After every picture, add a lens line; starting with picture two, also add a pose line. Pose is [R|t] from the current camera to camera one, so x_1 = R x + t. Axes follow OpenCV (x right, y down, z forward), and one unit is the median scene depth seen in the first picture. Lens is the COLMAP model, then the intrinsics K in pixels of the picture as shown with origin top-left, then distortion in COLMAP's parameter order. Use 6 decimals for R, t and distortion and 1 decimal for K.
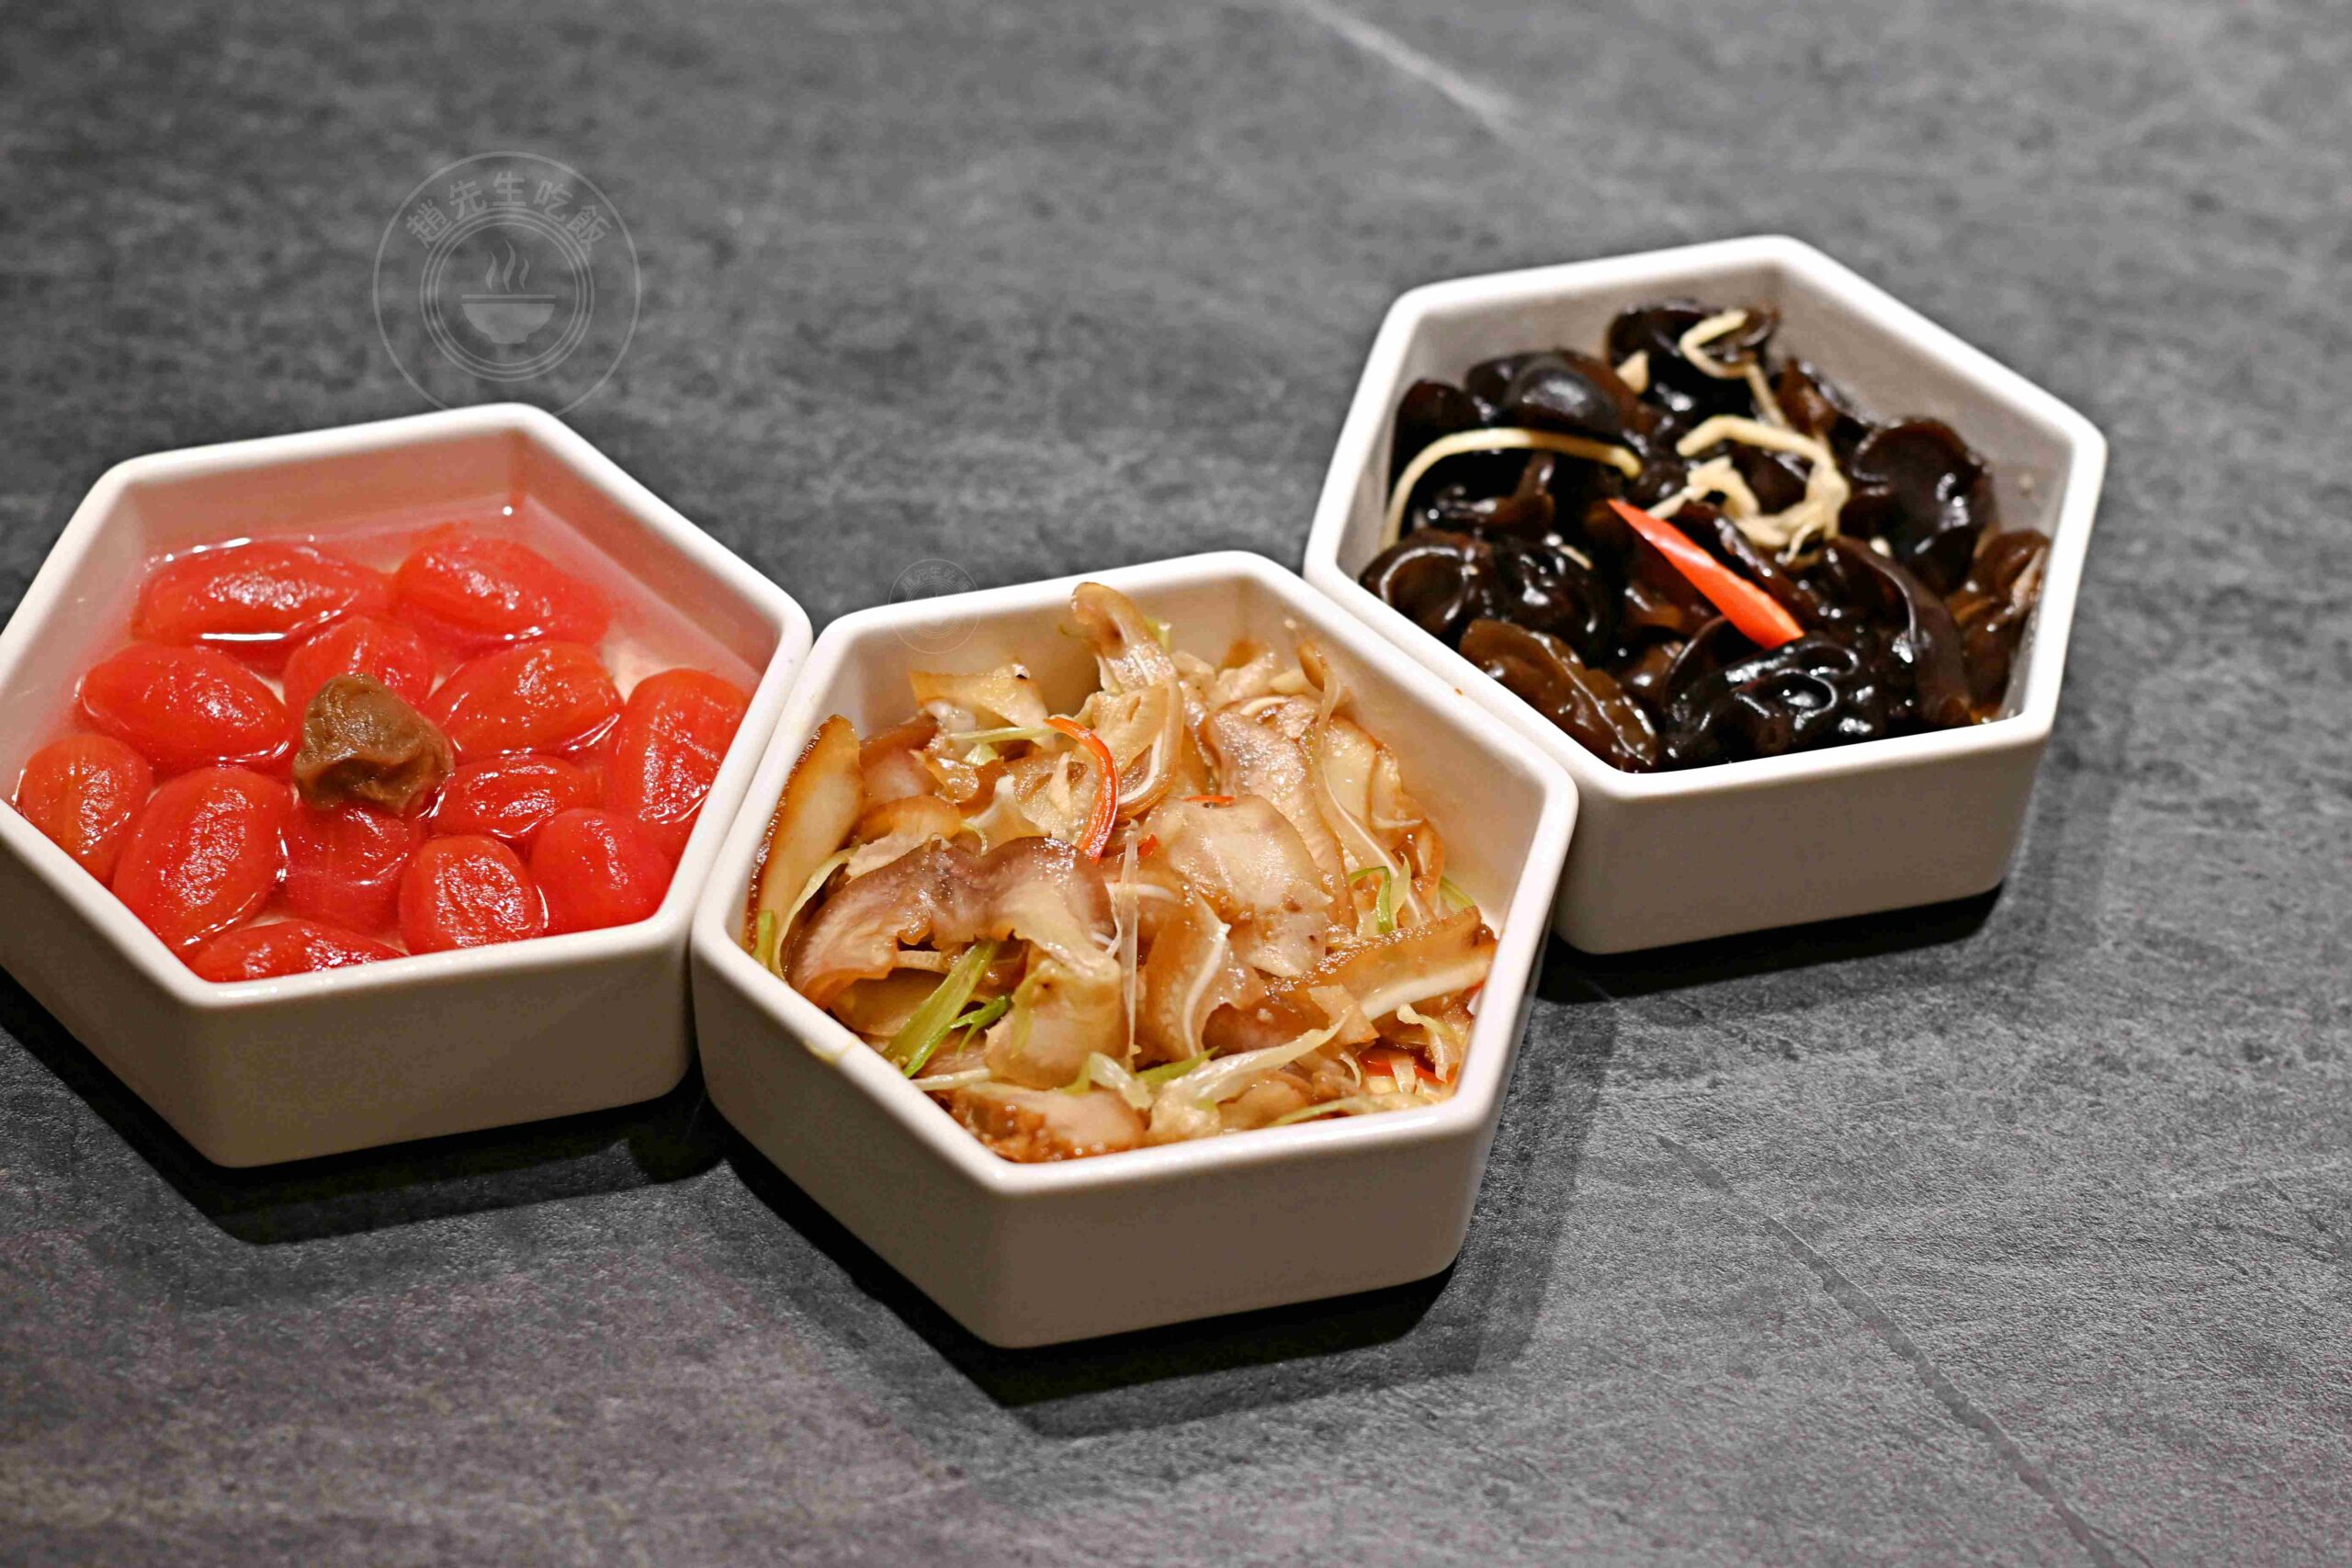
lens RADIAL K [[5049.5, 0, 1176.0], [0, 5049.5, 784.0], [0, 0, 1]] dist [-0.041251, 0.401044]
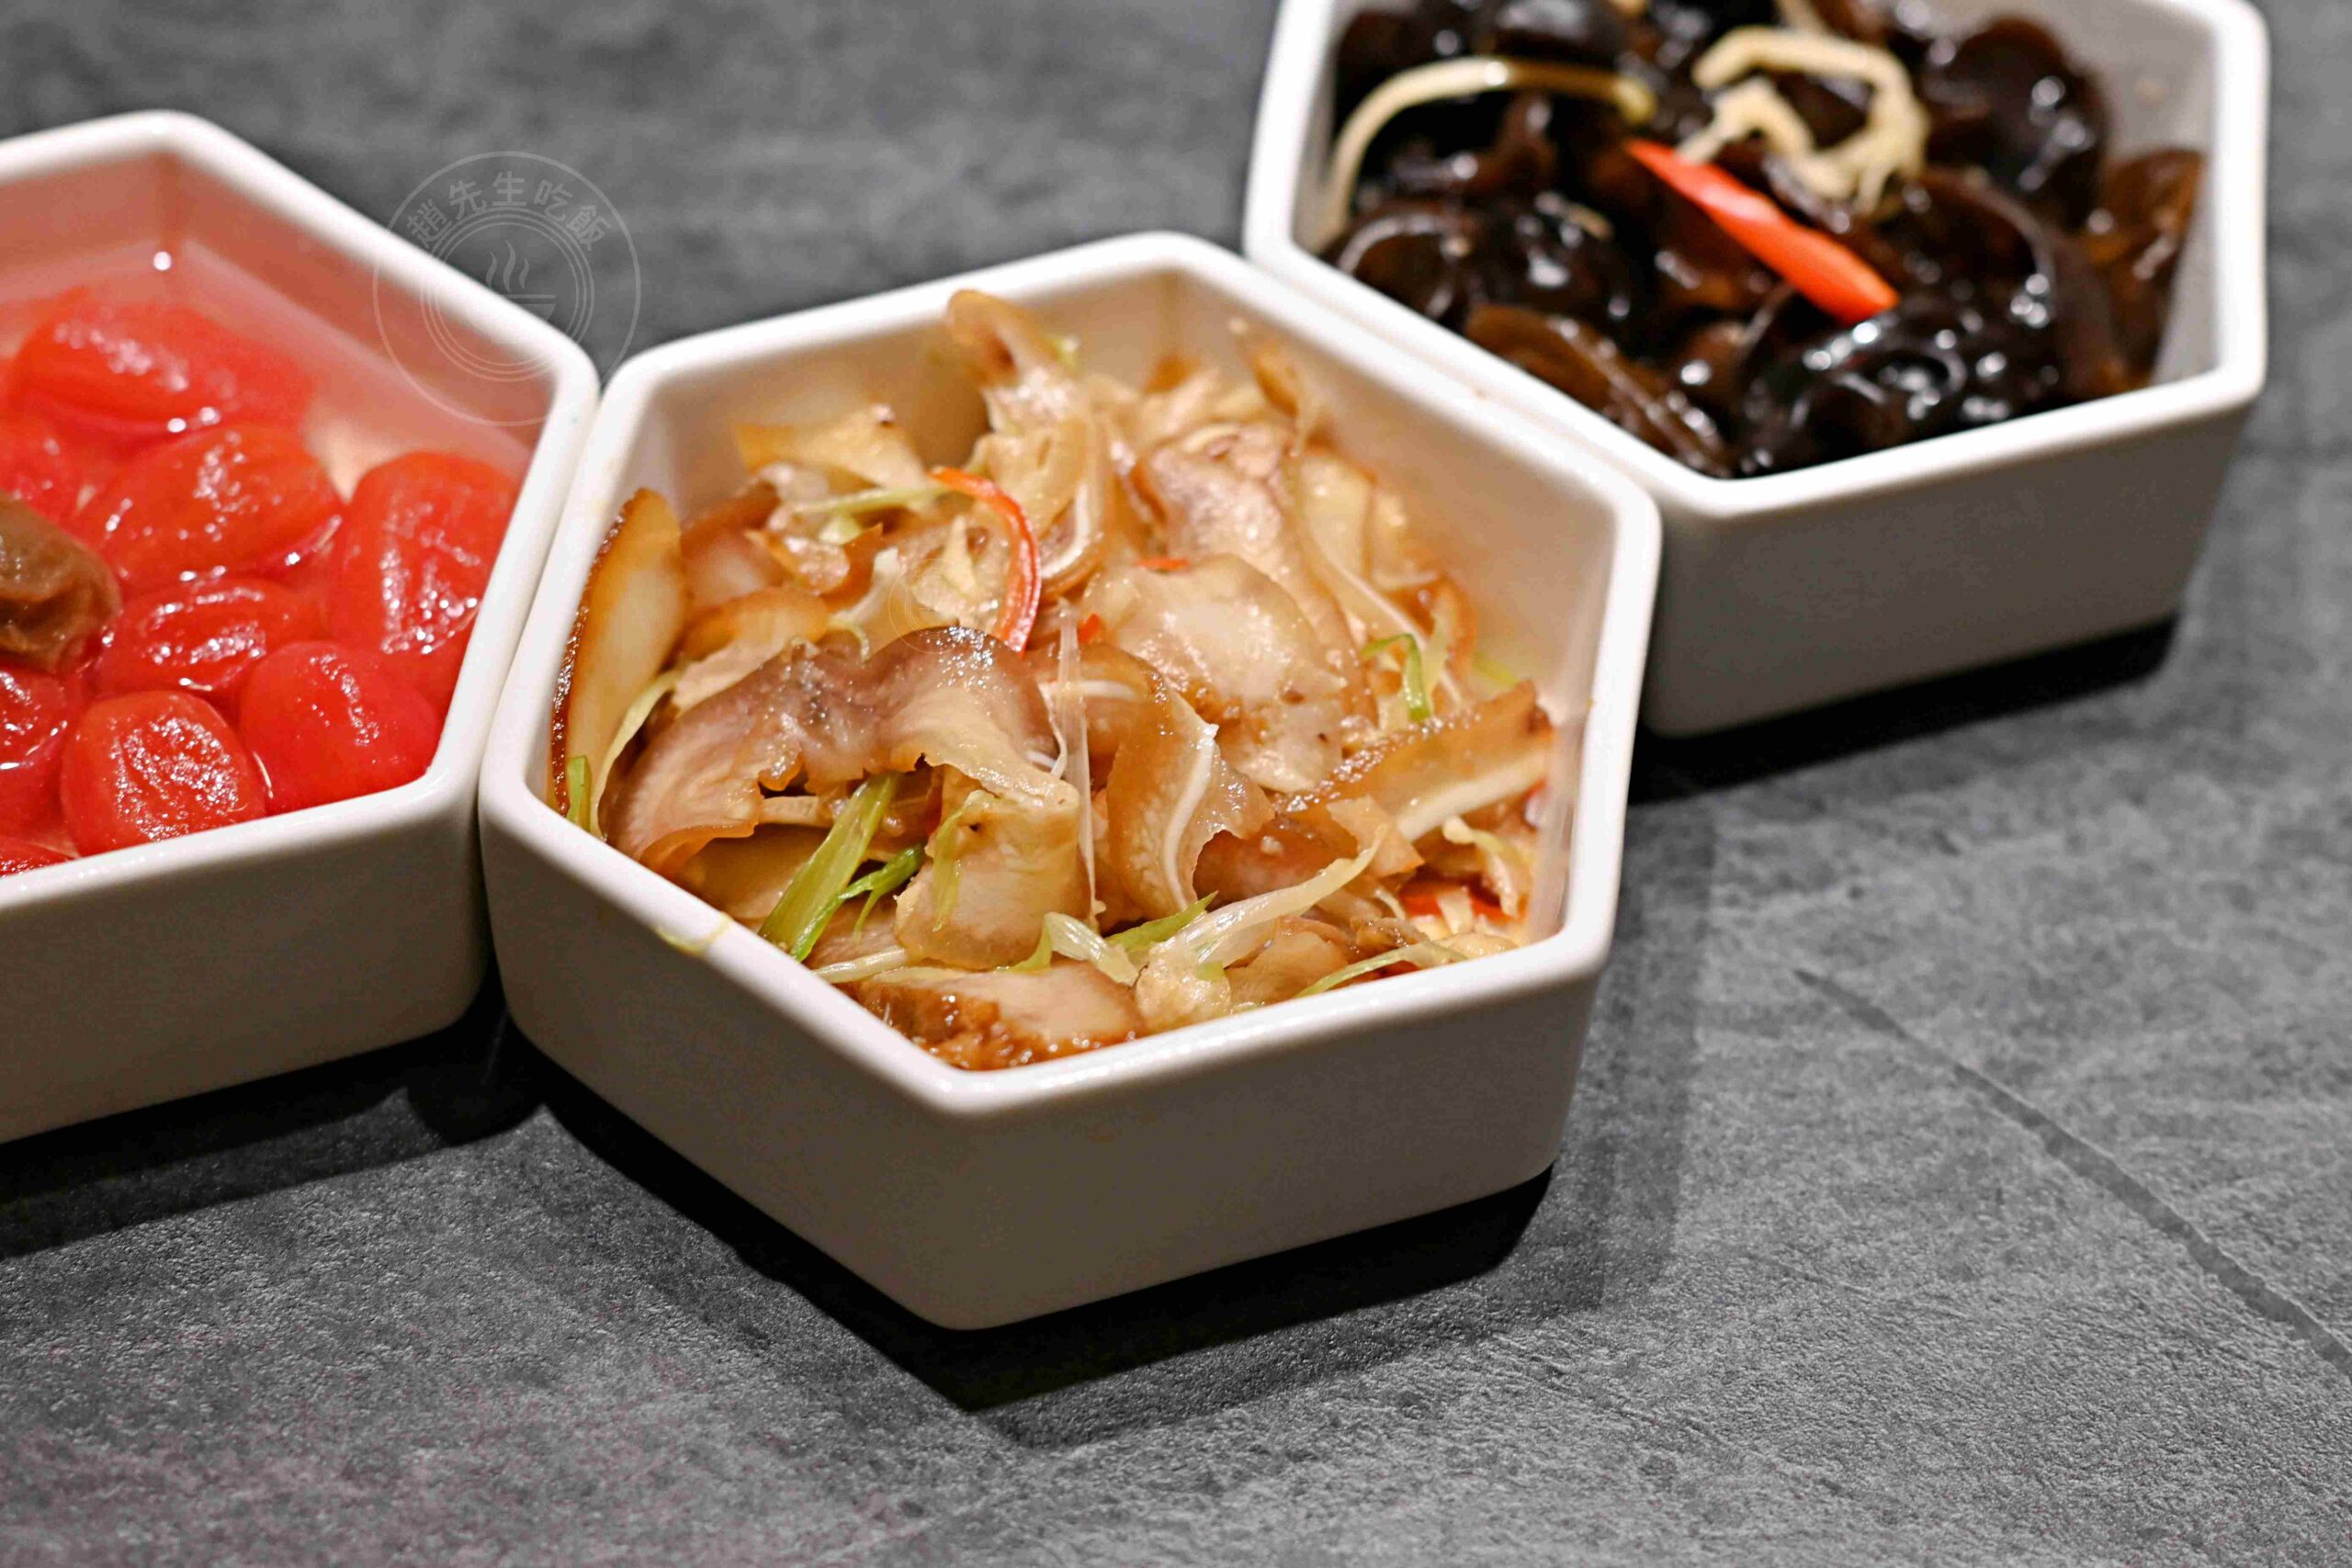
lens RADIAL K [[5049.5, 0, 1176.0], [0, 5049.5, 784.0], [0, 0, 1]] dist [-0.041251, 0.401044]
pose [[0.993782, -0.080423, 0.077002, -0.049506], [0.079429, 0.996714, 0.015896, 0.023174], [-0.078028, -0.009681, 0.996904, 0.260494]]
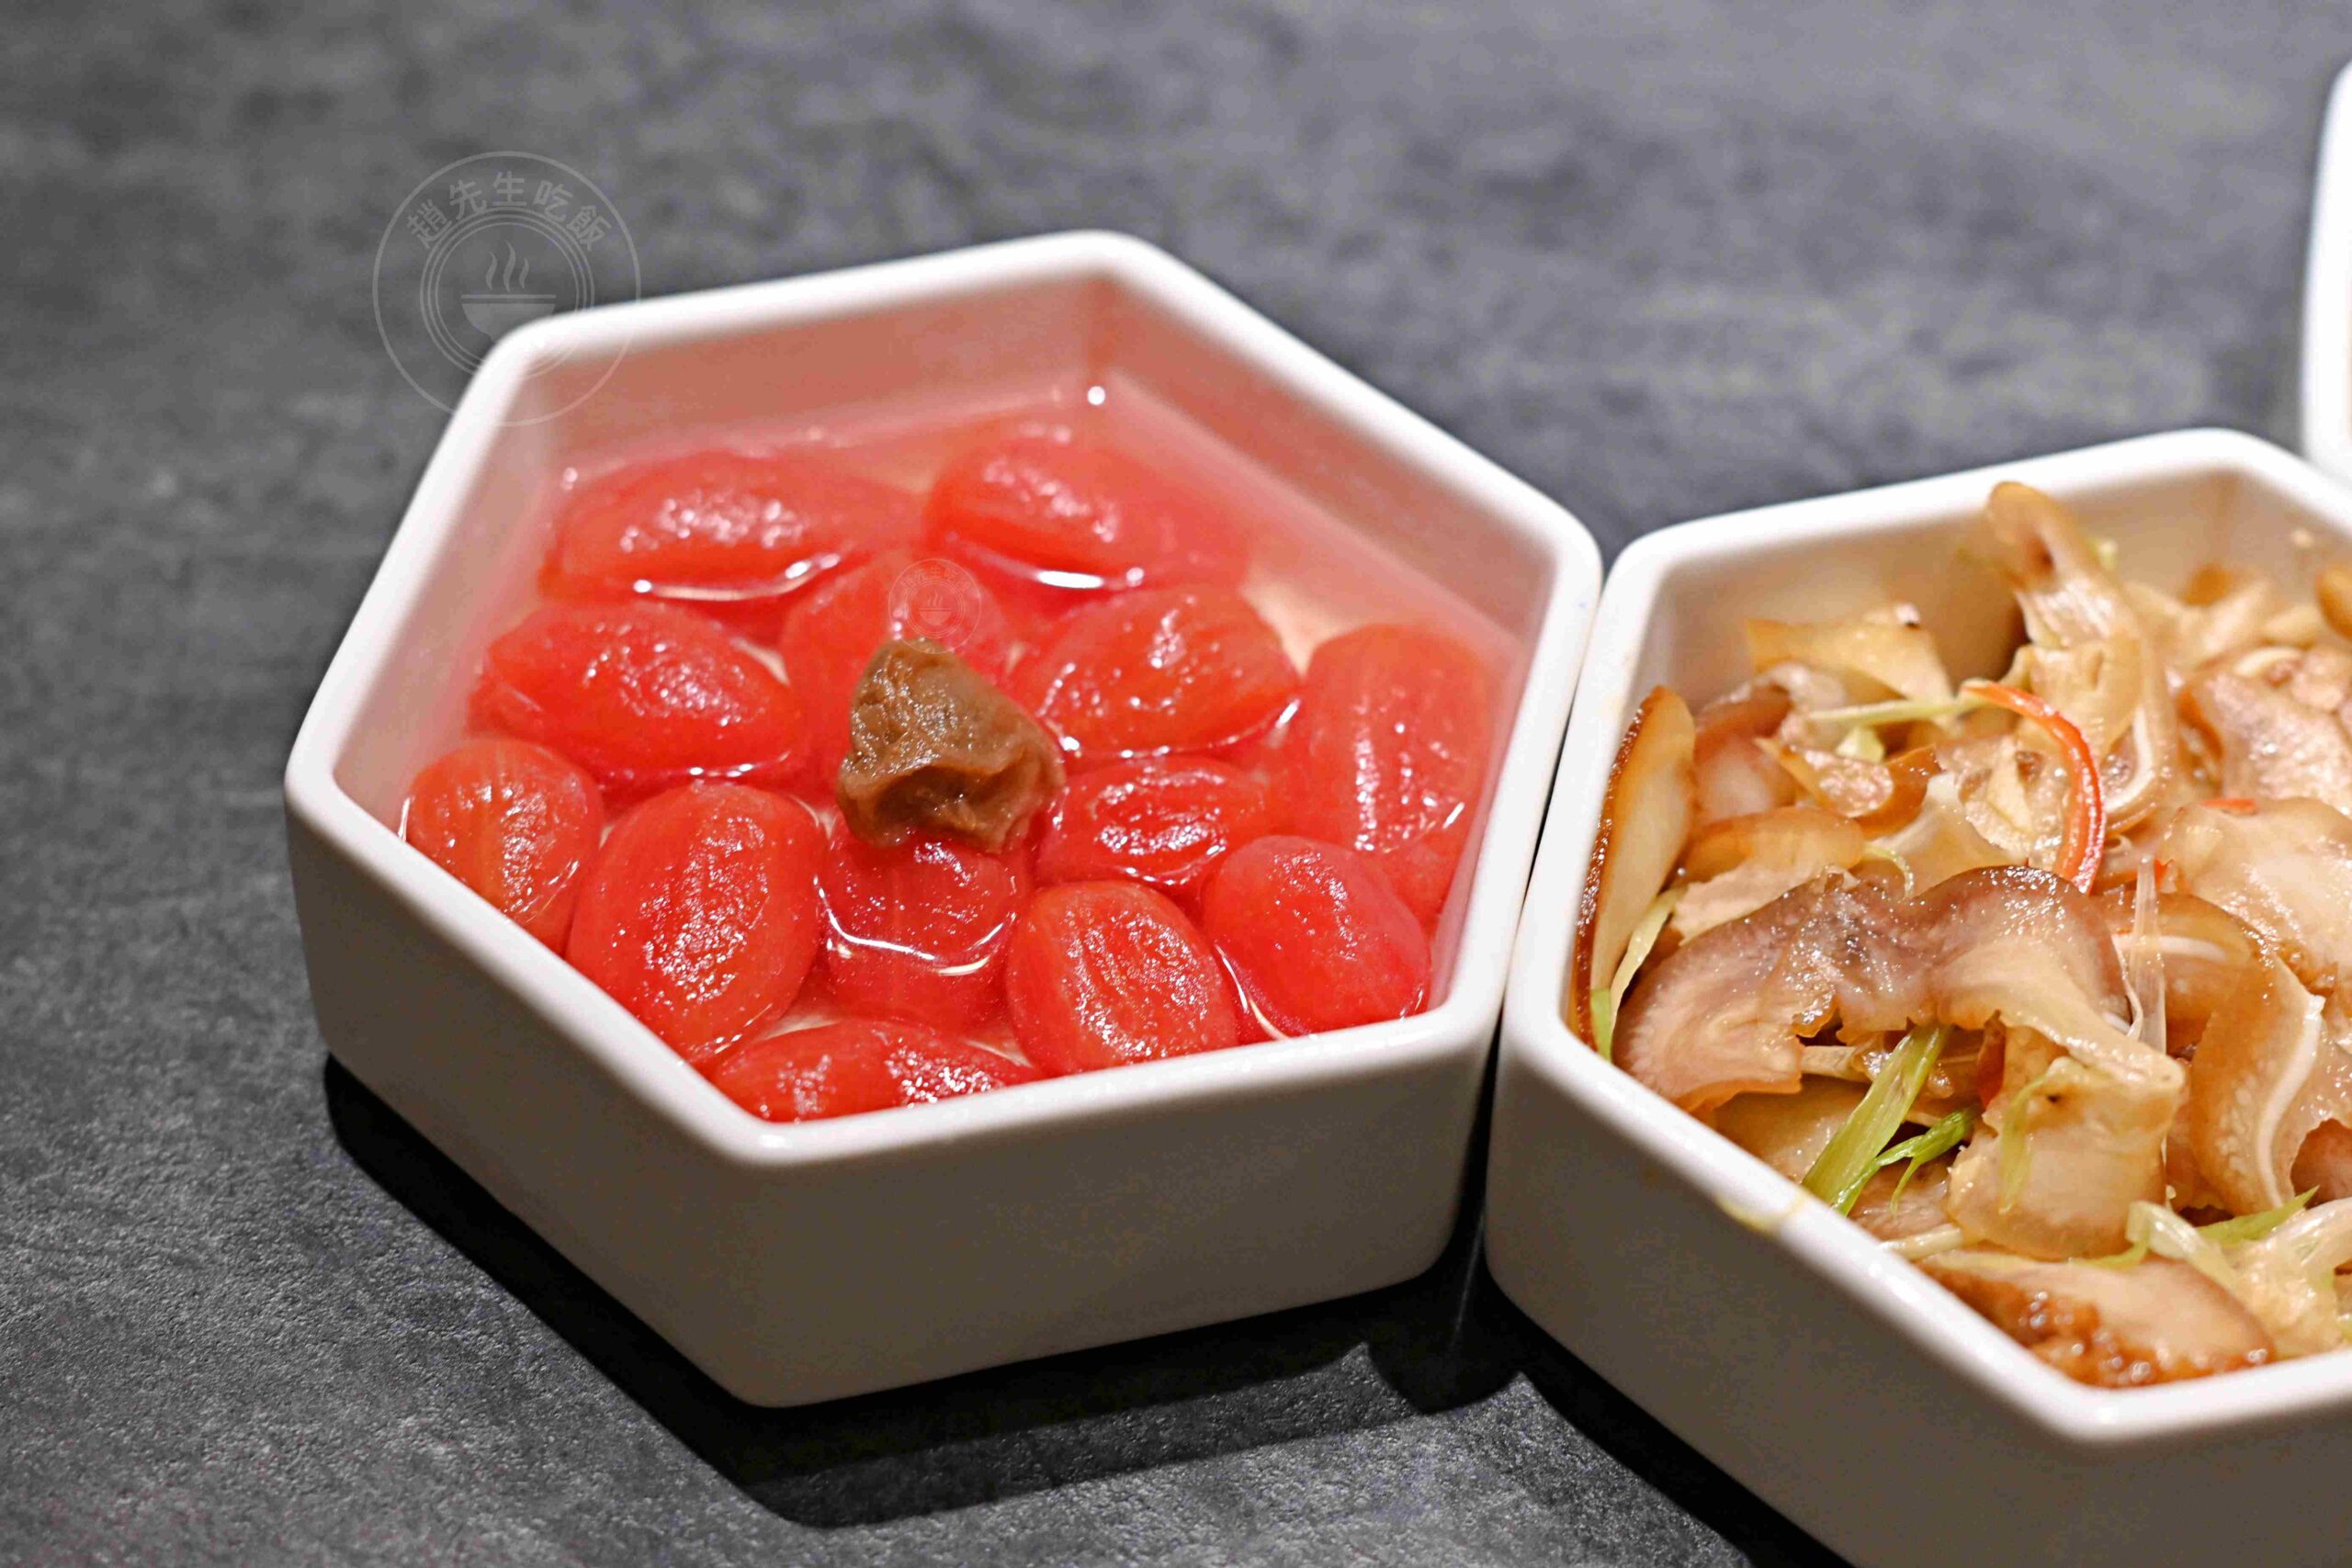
lens RADIAL K [[5049.5, 0, 1176.0], [0, 5049.5, 784.0], [0, 0, 1]] dist [-0.041251, 0.401044]
pose [[0.999452, -0.019434, 0.026788, -0.145077], [0.019550, 0.999801, -0.004053, 0.000425], [-0.026704, 0.004575, 0.999633, 0.342401]]
